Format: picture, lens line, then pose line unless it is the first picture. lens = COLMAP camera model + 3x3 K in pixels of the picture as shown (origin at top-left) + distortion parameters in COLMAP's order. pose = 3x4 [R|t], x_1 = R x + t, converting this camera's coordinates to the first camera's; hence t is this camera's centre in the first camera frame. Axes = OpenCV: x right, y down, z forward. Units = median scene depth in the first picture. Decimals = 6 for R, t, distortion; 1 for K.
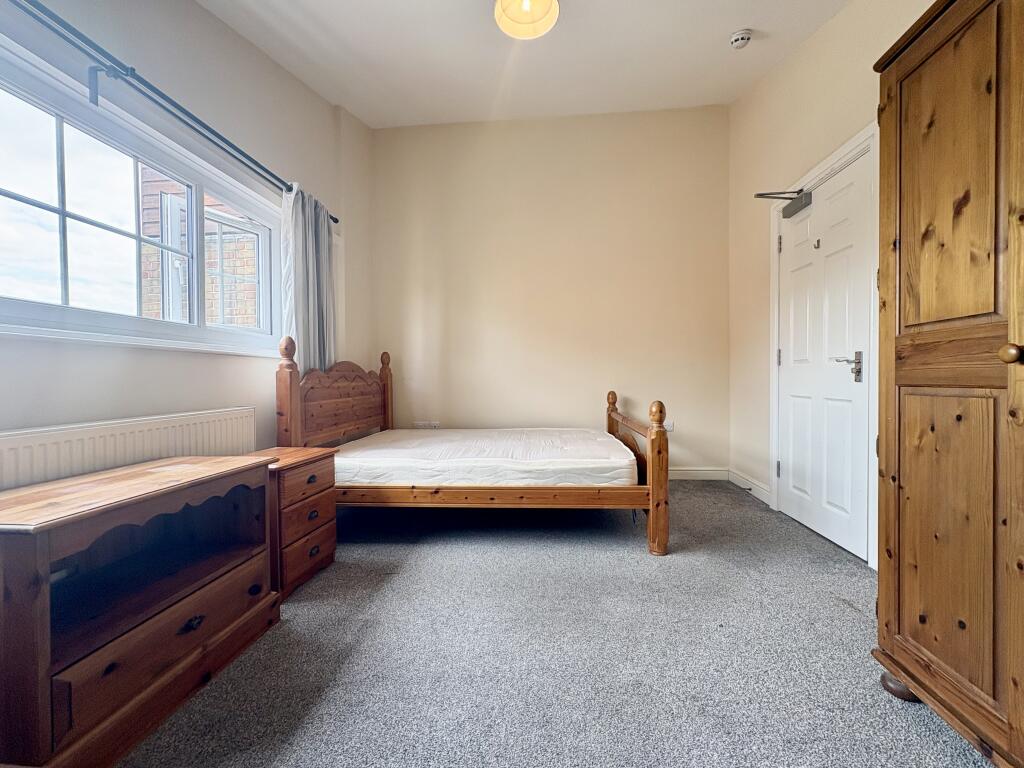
lens RADIAL K [[407.8, 0, 512.0], [0, 407.8, 384.0], [0, 0, 1]] dist [-0.000315, 0.000571]
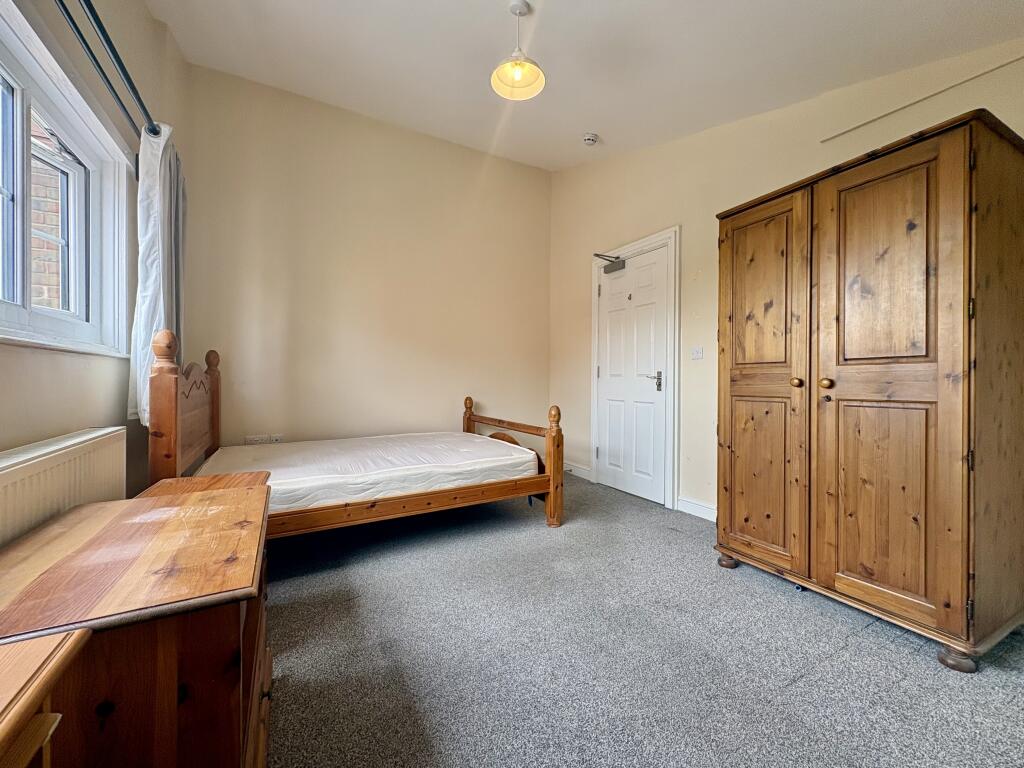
lens RADIAL K [[407.8, 0, 512.0], [0, 407.8, 384.0], [0, 0, 1]] dist [-0.000315, 0.000571]
pose [[0.826616, 0.007624, 0.562715, -0.482838], [-0.004257, 0.999964, -0.007294, -0.016907], [-0.562750, 0.003634, 0.826619, 0.024595]]
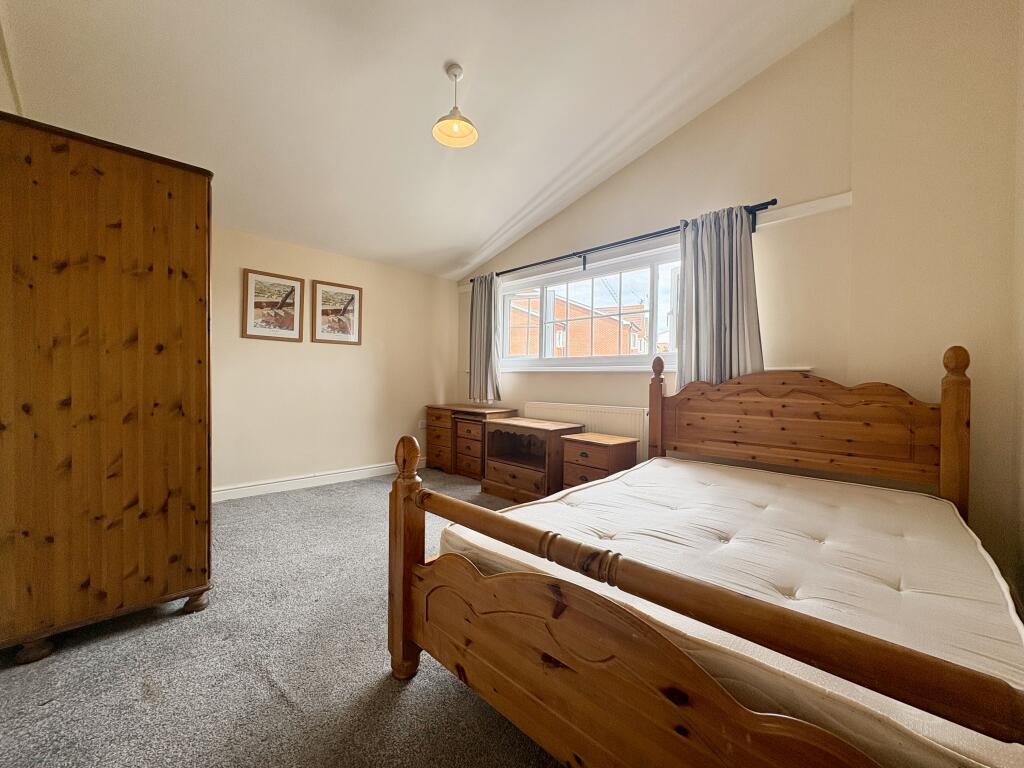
lens RADIAL K [[407.8, 0, 512.0], [0, 407.8, 384.0], [0, 0, 1]] dist [-0.000315, 0.000571]
pose [[-0.625942, 0.015140, -0.779723, 0.785356], [-0.016446, 0.999333, 0.032607, -0.069961], [0.779696, 0.033234, -0.625275, 1.563241]]
